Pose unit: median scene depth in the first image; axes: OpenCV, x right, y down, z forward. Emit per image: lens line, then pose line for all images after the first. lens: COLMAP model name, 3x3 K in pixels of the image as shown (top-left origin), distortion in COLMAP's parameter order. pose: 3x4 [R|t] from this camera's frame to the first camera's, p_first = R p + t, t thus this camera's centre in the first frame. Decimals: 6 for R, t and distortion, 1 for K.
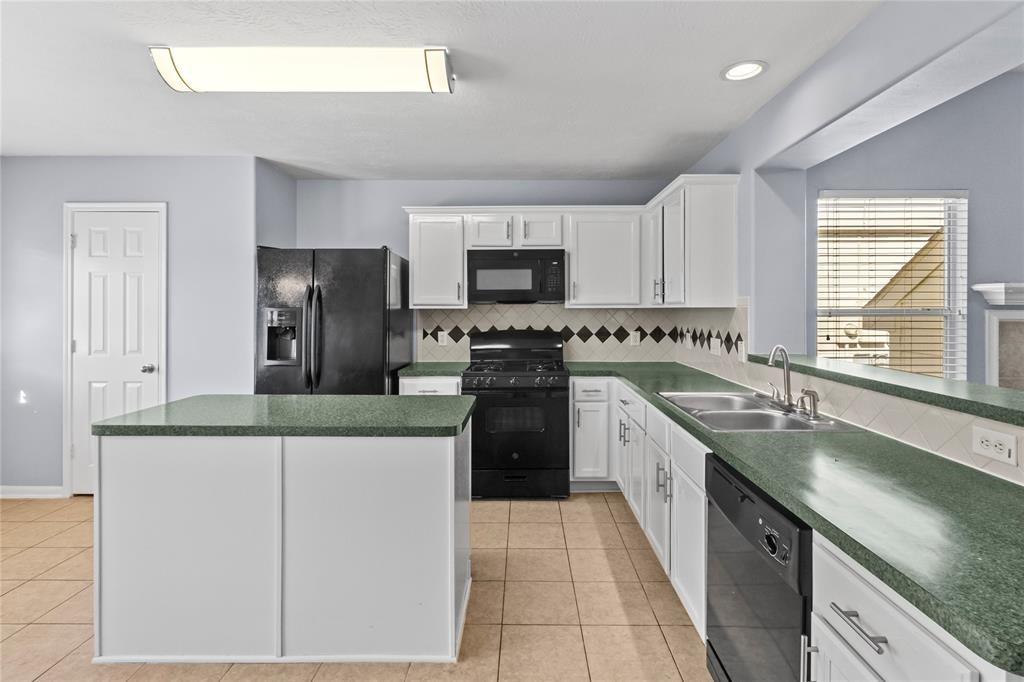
lens RADIAL K [[499.2, 0, 505.9], [0, 499.2, 307.0], [0, 0, 1]] dist [-0.005608, 0.001608]
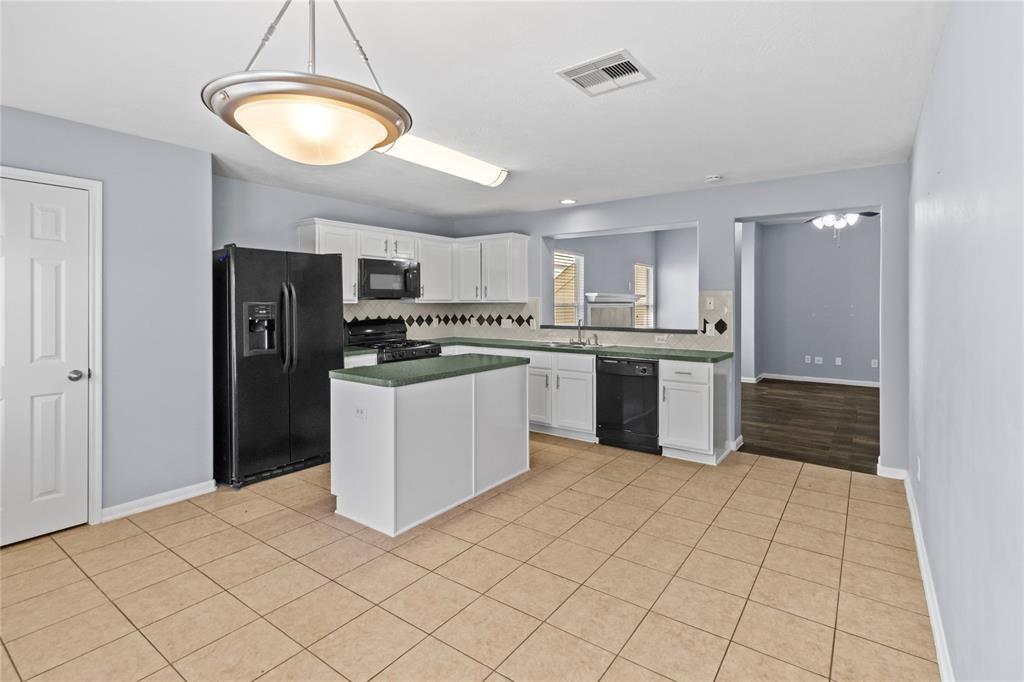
lens RADIAL K [[499.2, 0, 523.4], [0, 499.2, 302.1], [0, 0, 1]] dist [-0.005608, 0.001608]
pose [[0.568258, 0.000541, 0.822850, -0.917428], [-0.002679, 0.999996, 0.001193, -0.002698], [-0.822846, -0.002882, 0.568257, -0.092578]]
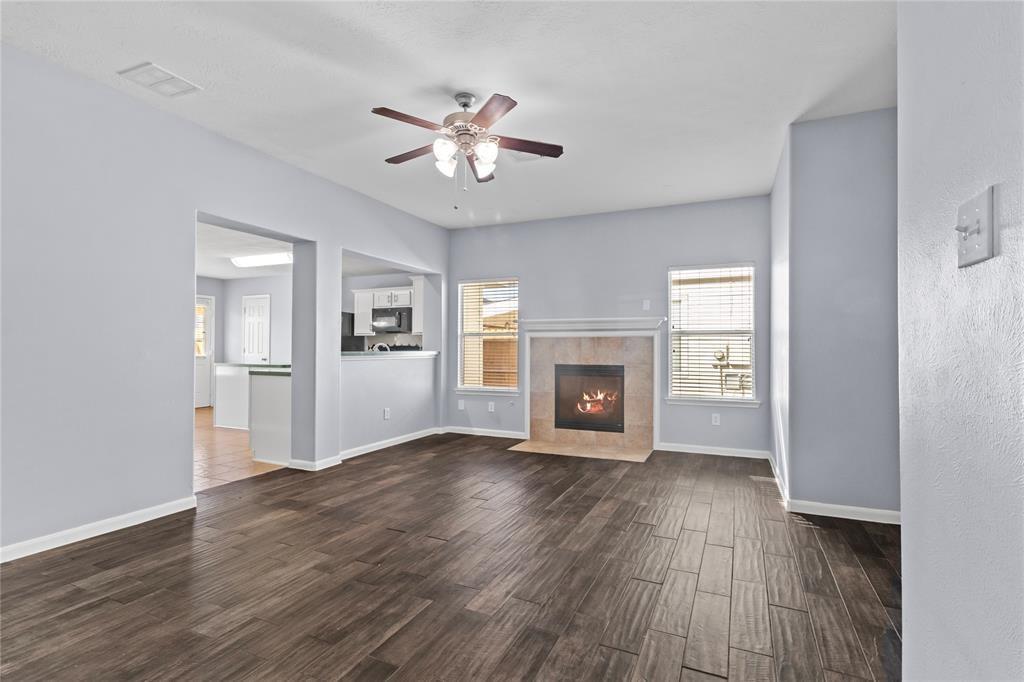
lens RADIAL K [[499.2, 0, 515.3], [0, 499.2, 342.8], [0, 0, 1]] dist [-0.005608, 0.001608]
pose [[0.911619, -0.001072, -0.411034, 1.408662], [-0.003443, 0.999942, -0.010244, 0.056539], [0.411021, 0.010754, 0.911562, -0.755252]]
